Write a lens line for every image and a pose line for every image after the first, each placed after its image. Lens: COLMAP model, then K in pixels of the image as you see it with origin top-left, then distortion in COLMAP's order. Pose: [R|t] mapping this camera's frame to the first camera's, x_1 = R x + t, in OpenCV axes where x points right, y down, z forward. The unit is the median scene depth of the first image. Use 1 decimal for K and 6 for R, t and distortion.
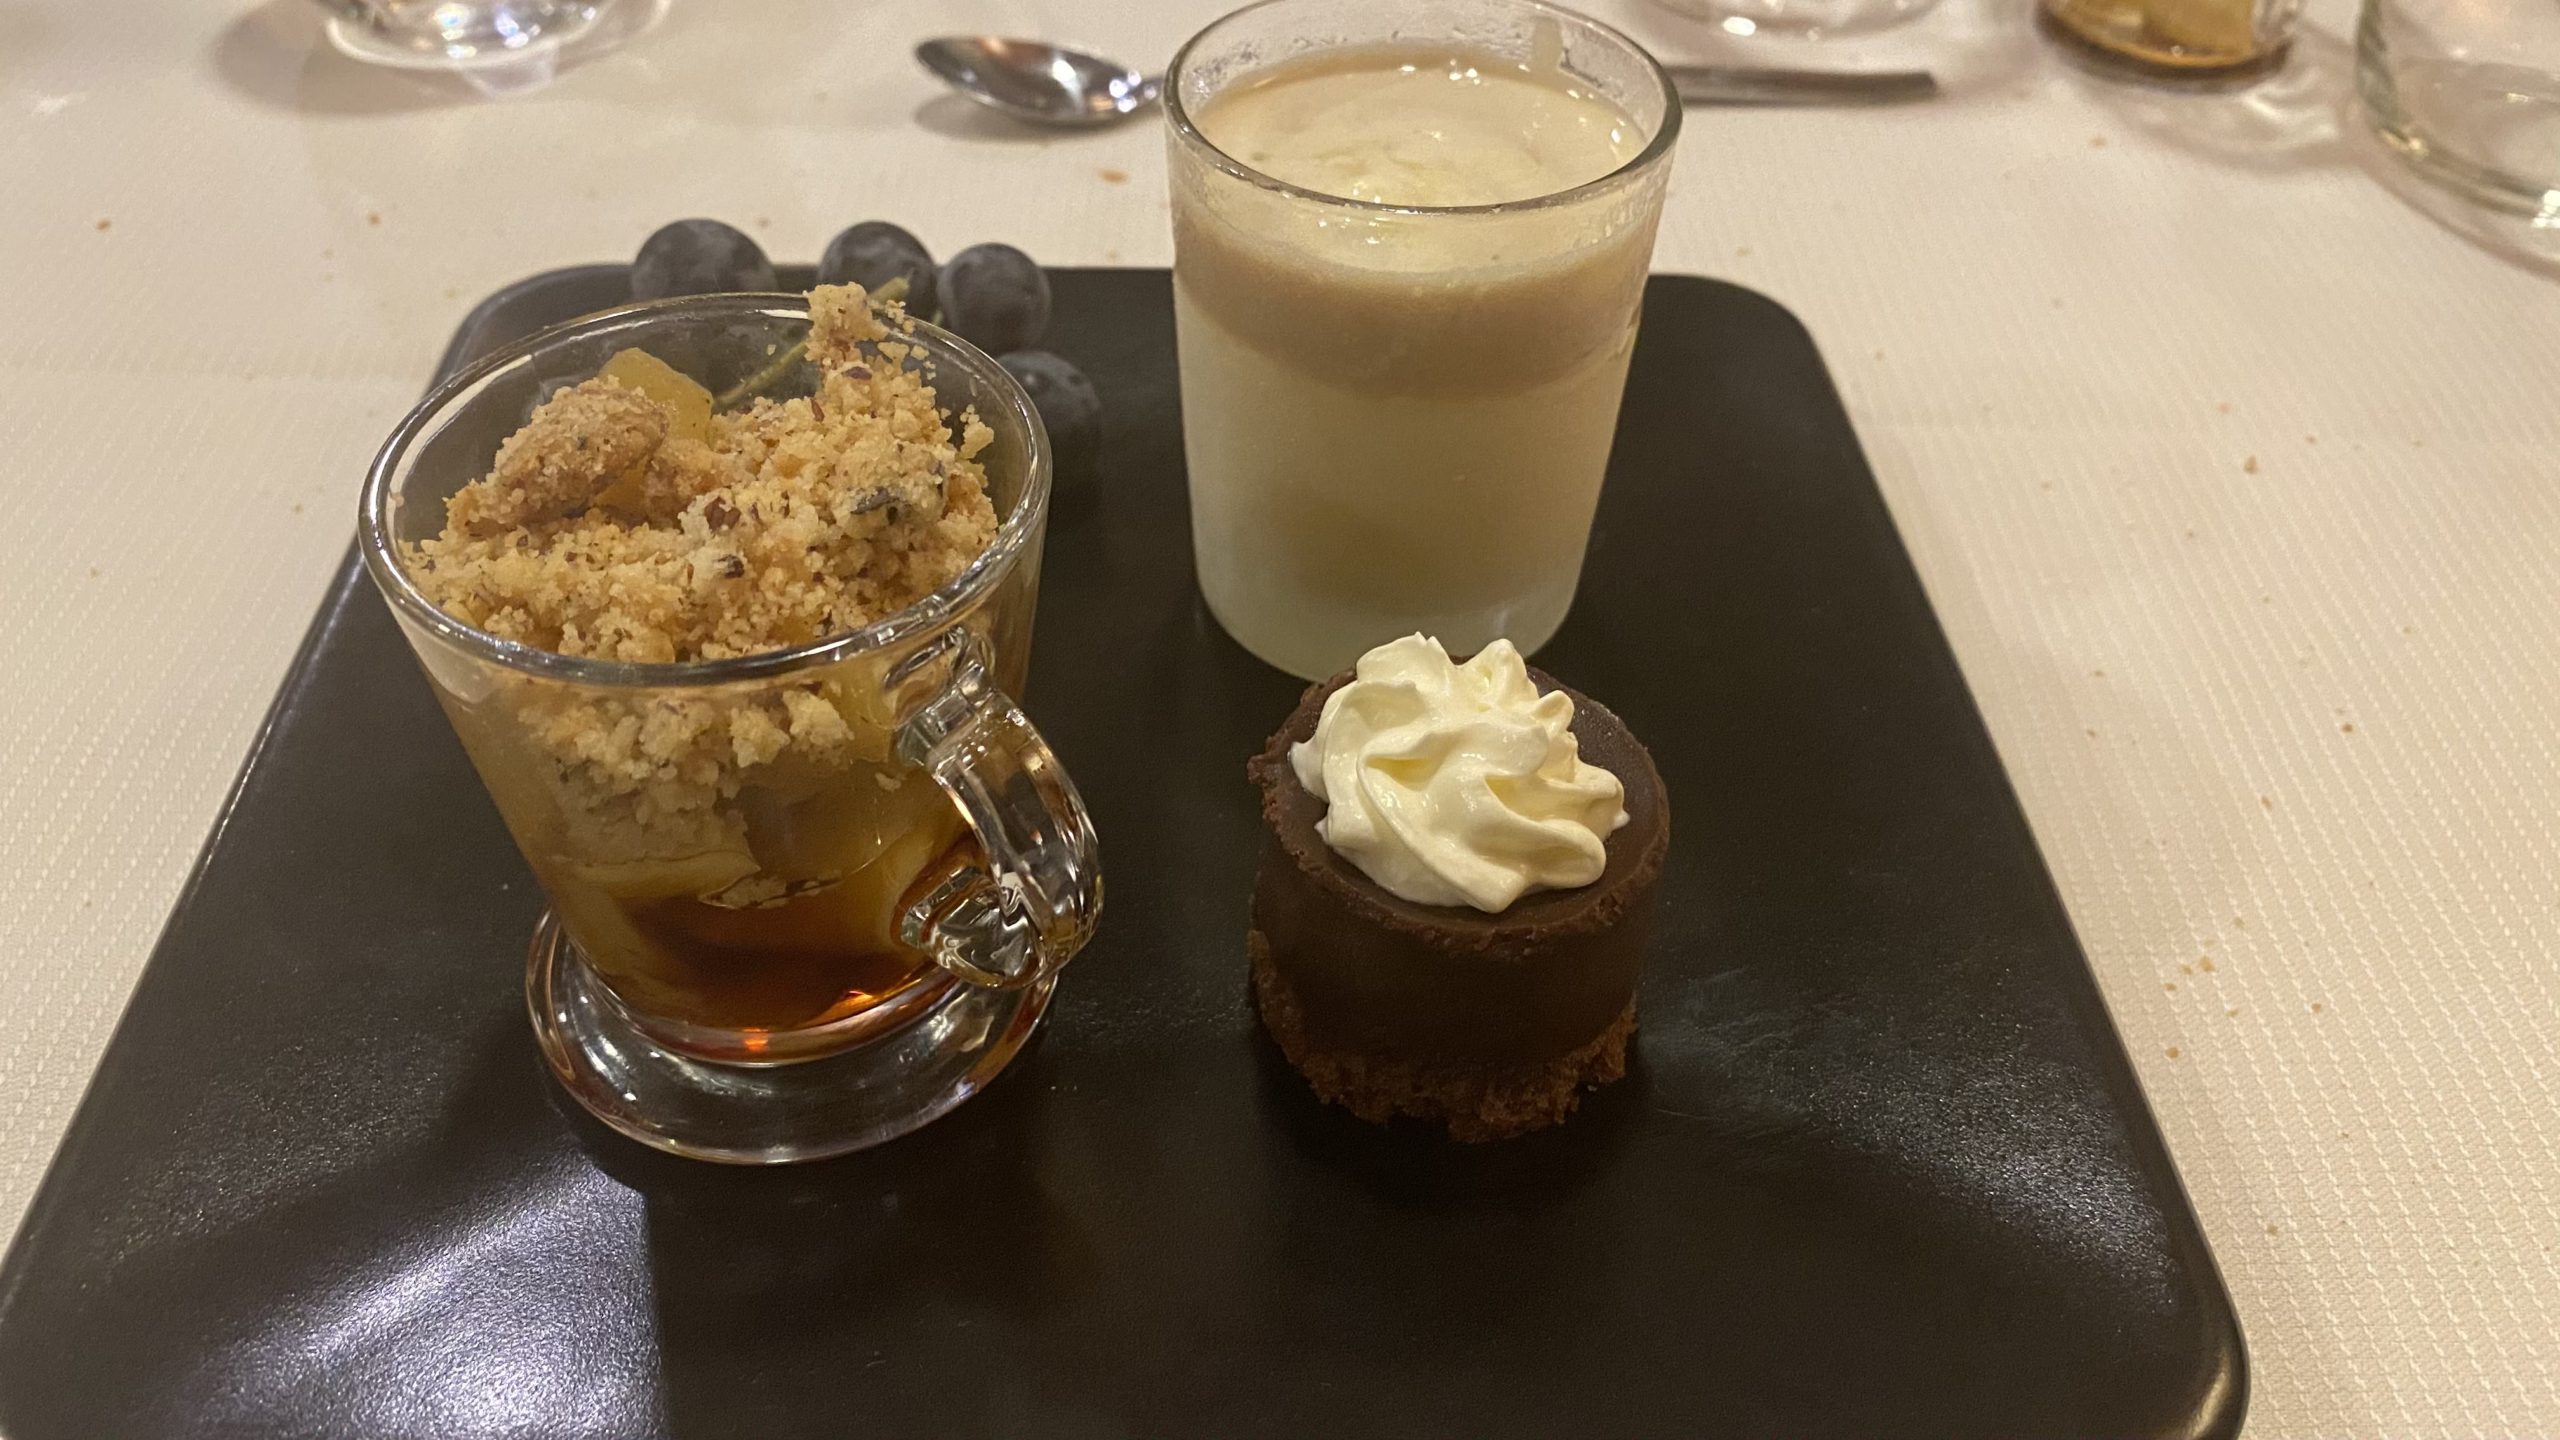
lens RADIAL K [[1998.5, 0, 1273.0], [0, 1998.5, 715.9], [0, 0, 1]] dist [-0.044768, -0.020575]
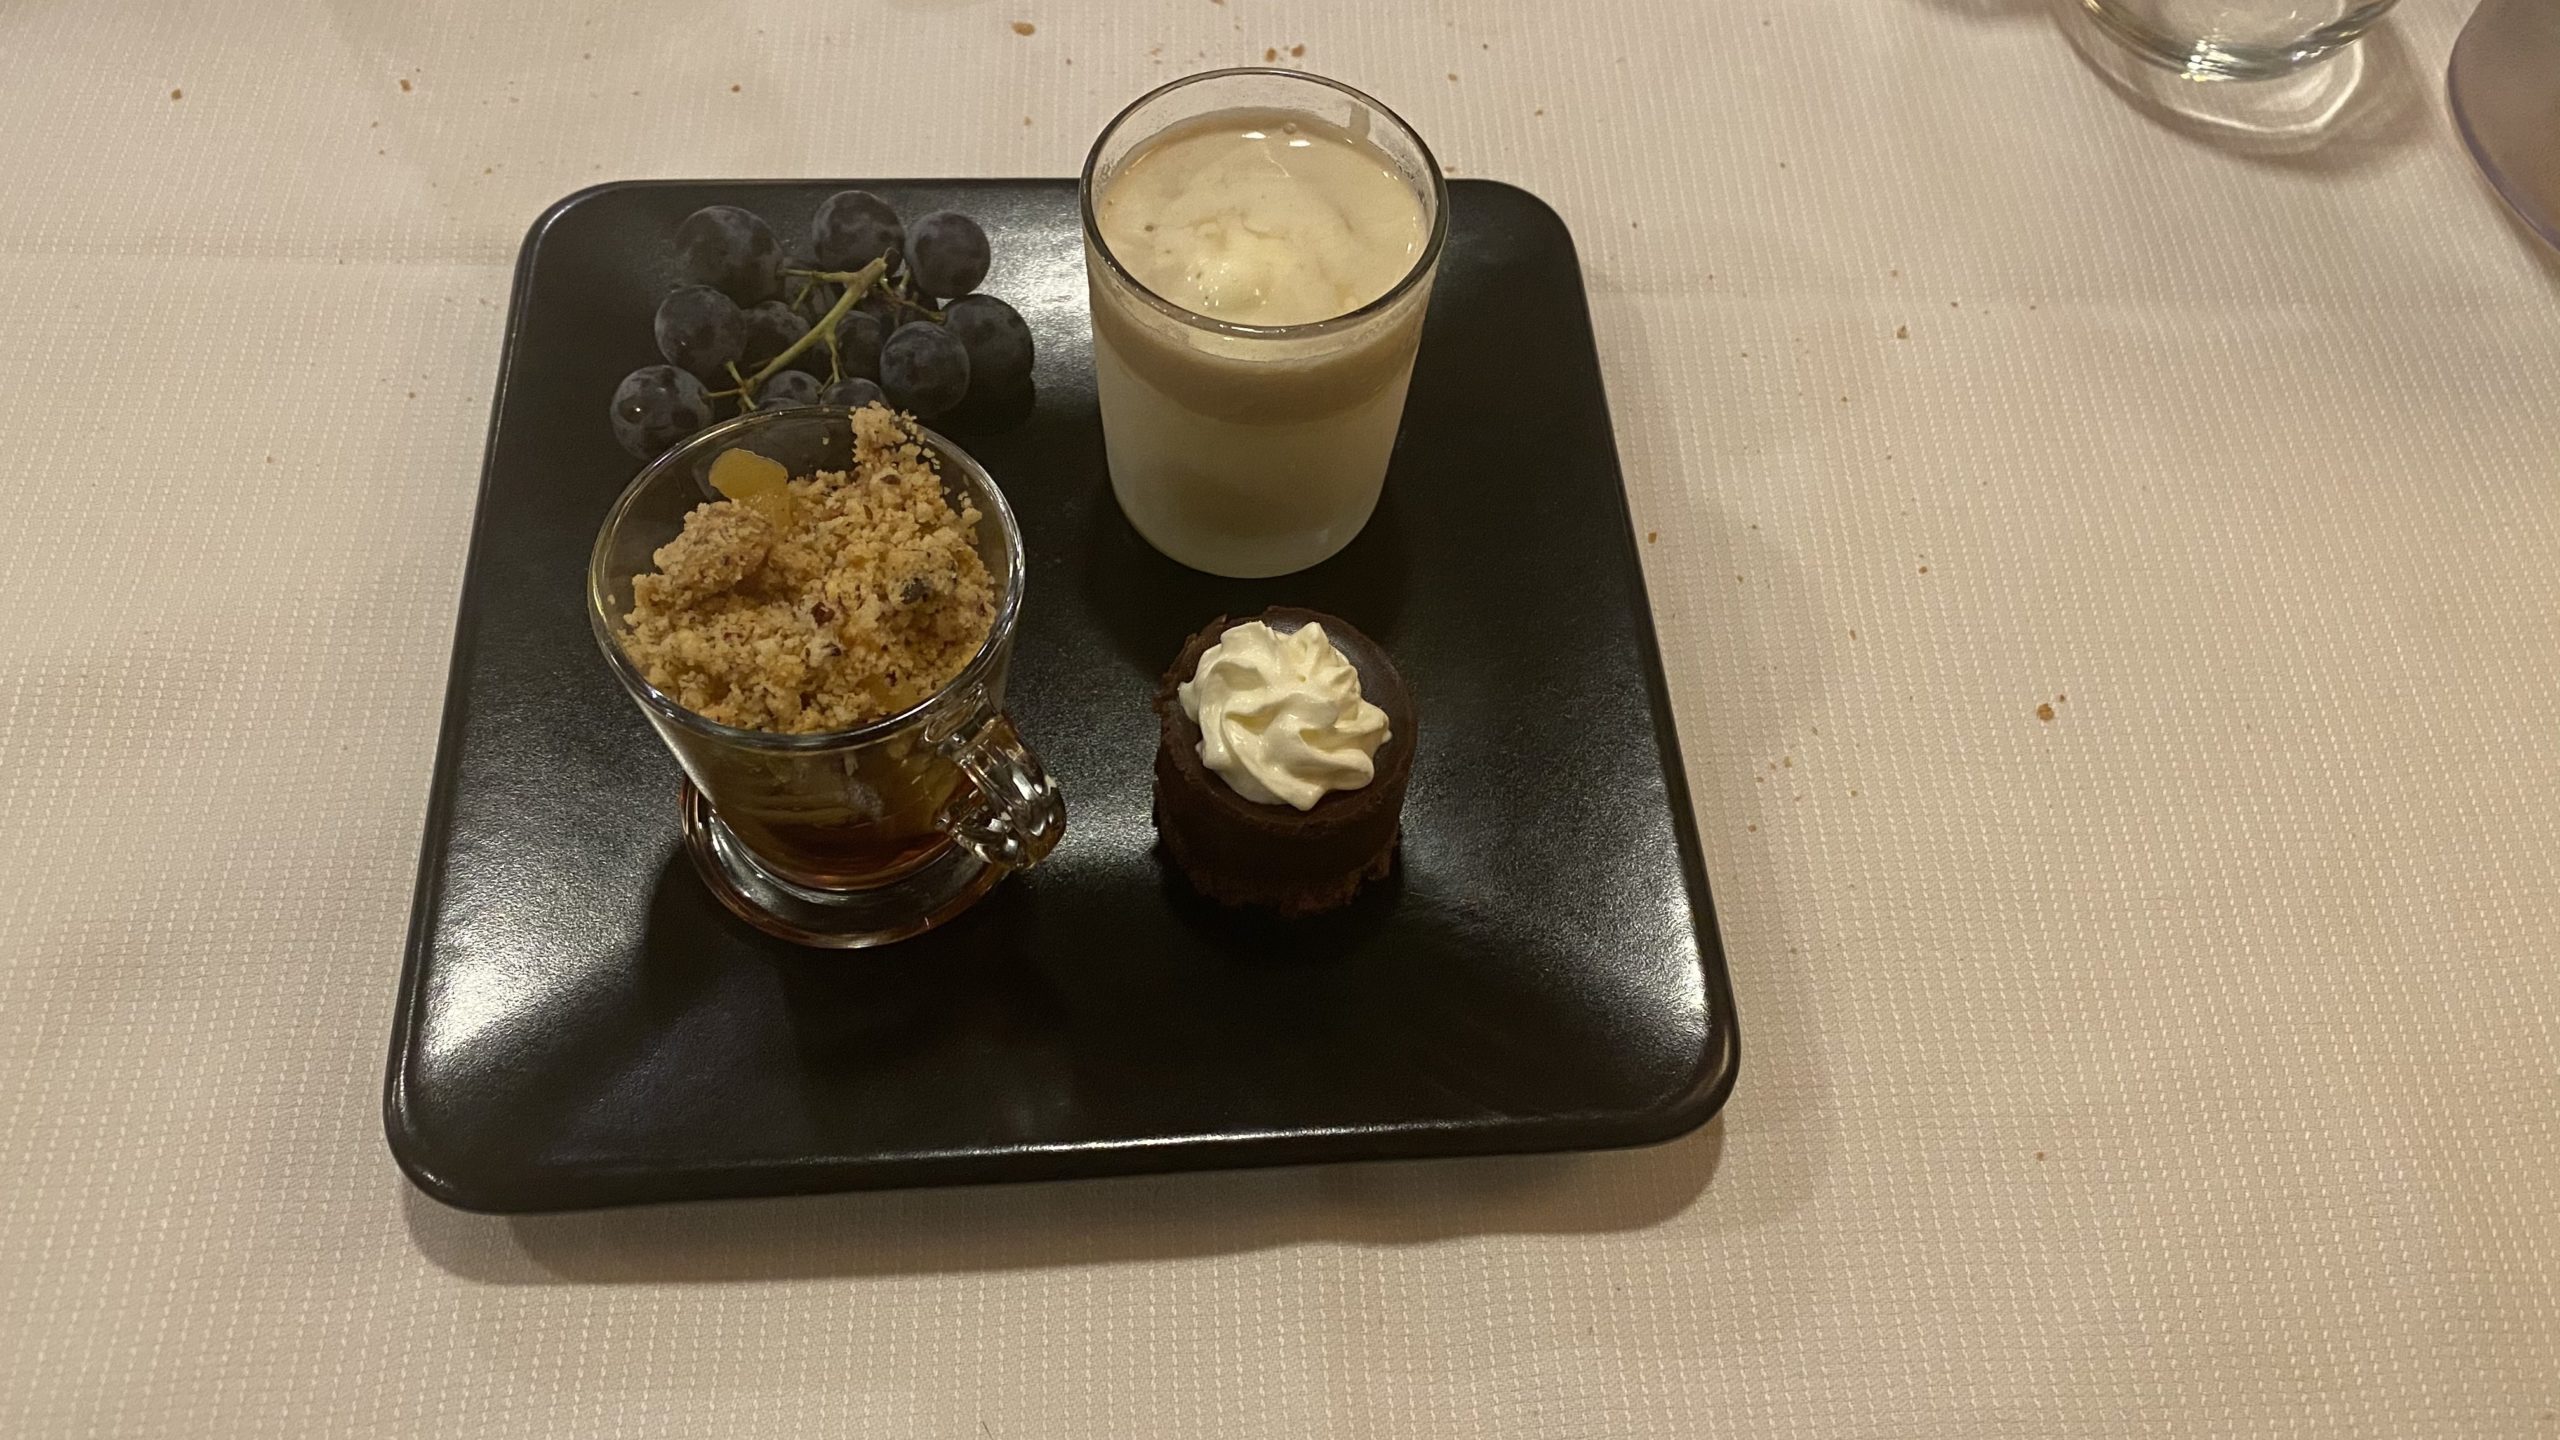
lens RADIAL K [[1998.5, 0, 1286.0], [0, 1998.5, 722.1], [0, 0, 1]] dist [-0.044768, -0.020575]
pose [[0.998154, -0.016206, 0.058529, 0.000978], [-0.002243, 0.953242, 0.302201, -0.461009], [-0.060690, -0.301775, 0.951446, -0.531535]]
